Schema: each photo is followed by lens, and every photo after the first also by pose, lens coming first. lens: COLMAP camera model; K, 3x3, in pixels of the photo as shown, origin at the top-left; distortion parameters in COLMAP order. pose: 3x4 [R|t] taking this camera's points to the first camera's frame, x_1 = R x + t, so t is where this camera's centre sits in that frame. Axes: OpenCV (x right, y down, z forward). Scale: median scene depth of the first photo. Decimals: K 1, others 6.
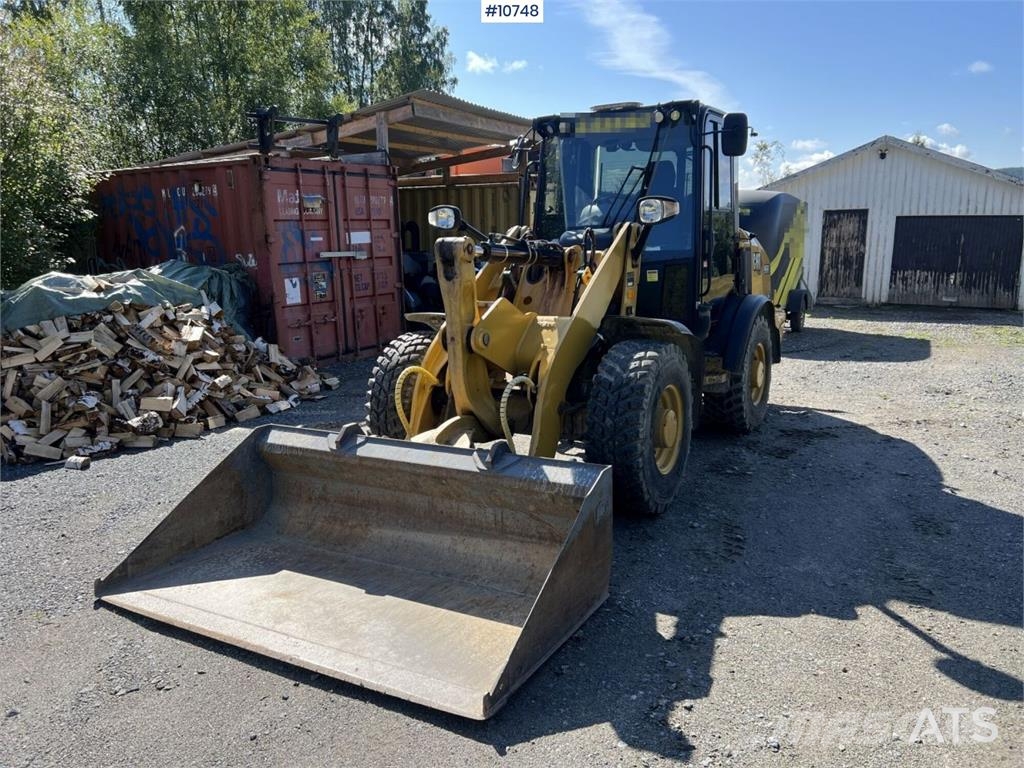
lens RADIAL K [[771.4, 0, 508.6], [0, 771.4, 386.9], [0, 0, 1]] dist [0.061845, -0.078339]
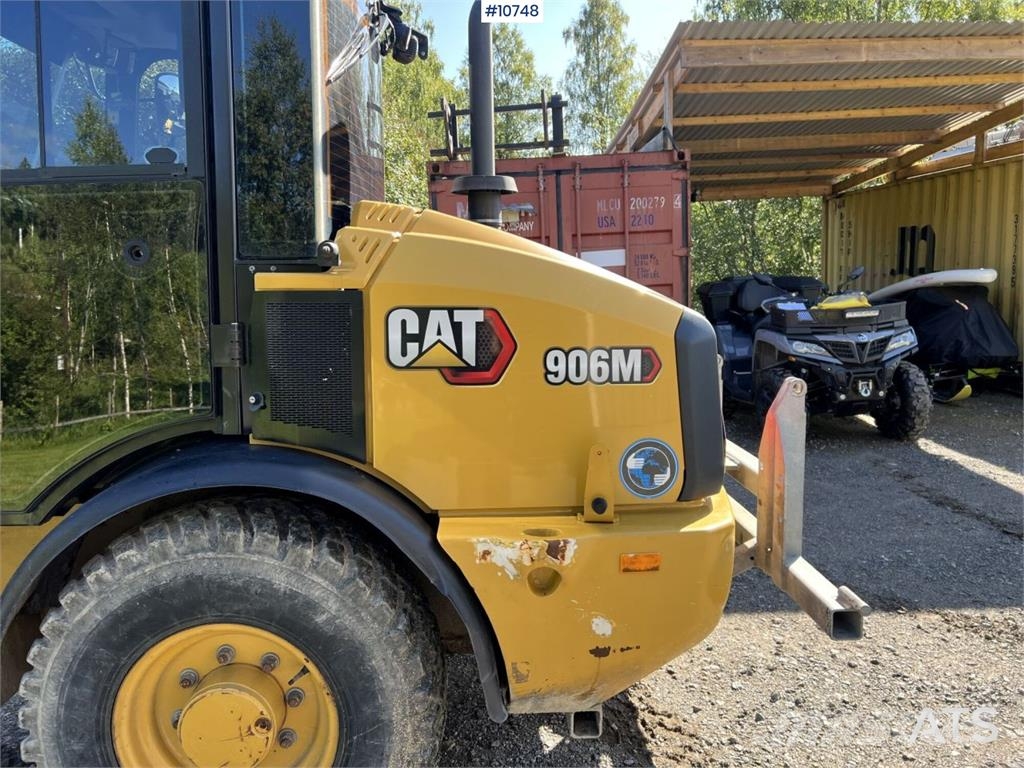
lens RADIAL K [[775.2, 0, 501.9], [0, 775.2, 371.6], [0, 0, 1]] dist [0.052211, -0.067344]
pose [[0.538137, 0.103690, -0.836455, 0.533559], [-0.136836, 0.989986, 0.034689, -0.151043], [0.831676, 0.095790, 0.546937, 0.804461]]
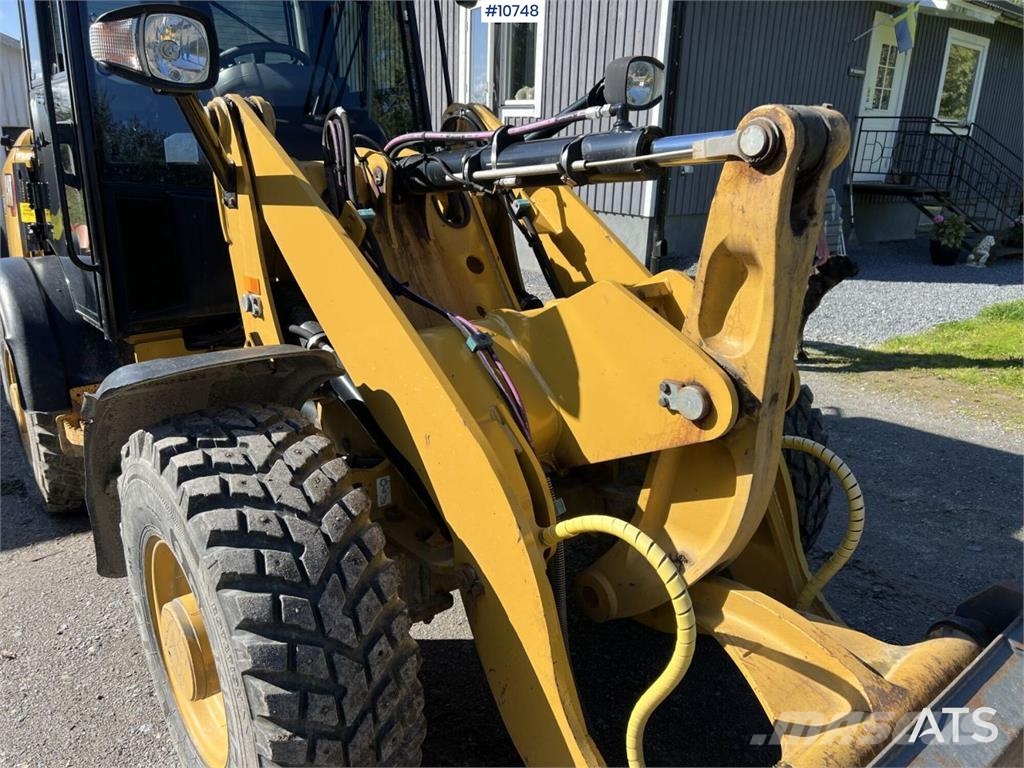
lens RADIAL K [[775.3, 0, 509.3], [0, 775.3, 388.9], [0, 0, 1]] dist [0.054183, -0.065839]
pose [[0.357468, -0.259139, 0.897254, -0.251643], [0.171653, 0.962597, 0.209624, -0.093731], [-0.918015, 0.079083, 0.388579, 0.553783]]
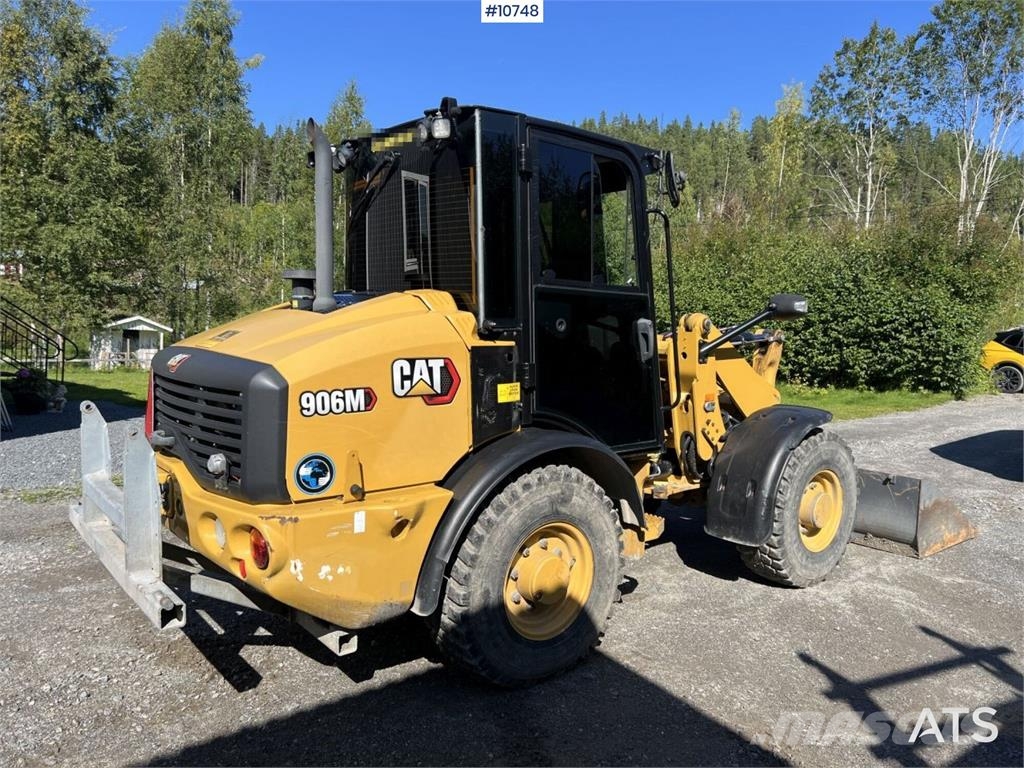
lens RADIAL K [[764.7, 0, 522.1], [0, 764.7, 383.2], [0, 0, 1]] dist [0.070092, -0.081047]
pose [[-0.938275, -0.042185, 0.343309, -0.075529], [0.045743, 0.968684, 0.244047, -0.265869], [-0.342853, 0.244687, -0.906962, 1.412229]]
